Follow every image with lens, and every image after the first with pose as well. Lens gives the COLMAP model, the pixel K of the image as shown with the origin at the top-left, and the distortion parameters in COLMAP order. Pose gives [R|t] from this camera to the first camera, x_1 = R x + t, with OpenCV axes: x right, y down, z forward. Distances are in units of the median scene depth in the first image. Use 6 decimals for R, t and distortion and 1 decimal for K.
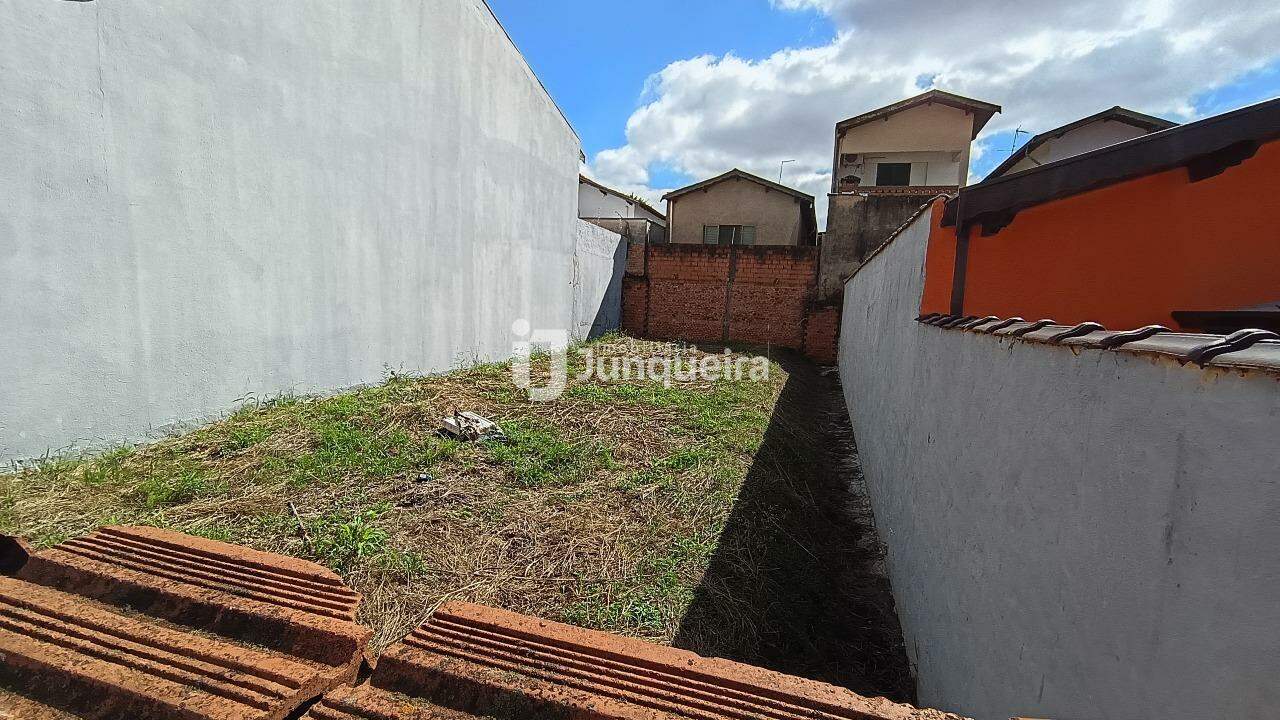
lens RADIAL K [[572.0, 0, 641.2], [0, 572.0, 347.1], [0, 0, 1]] dist [-0.010649, 0.001143]
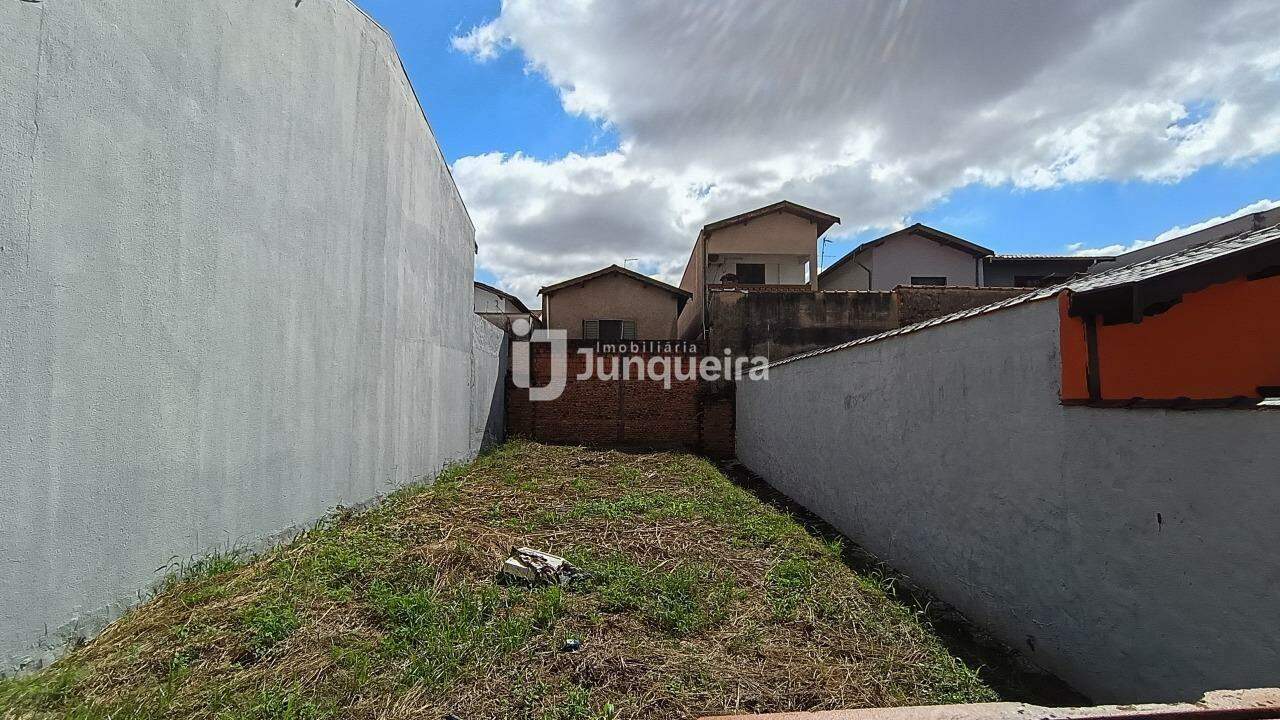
lens RADIAL K [[604.2, 0, 621.5], [0, 604.2, 344.8], [0, 0, 1]] dist [0.000181, -0.000445]
pose [[0.947031, -0.012549, 0.320896, -0.228682], [0.067071, 0.984929, -0.159423, -0.010367], [-0.314059, 0.172501, 0.933601, 0.061555]]
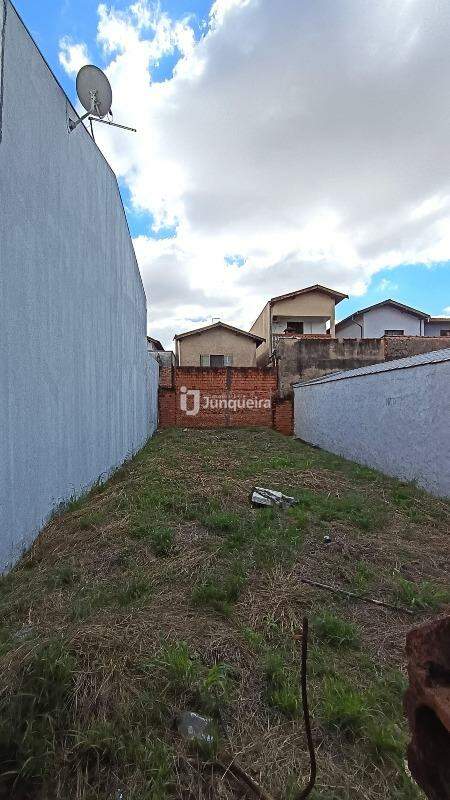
lens RADIAL K [[357.5, 0, 216.7], [0, 357.5, 392.3], [0, 0, 1]] dist [-0.010649, 0.001143]
pose [[0.918484, -0.041700, 0.393254, -0.370032], [0.084249, 0.992229, -0.091559, -0.020875], [-0.386380, 0.117227, 0.914860, 0.112850]]
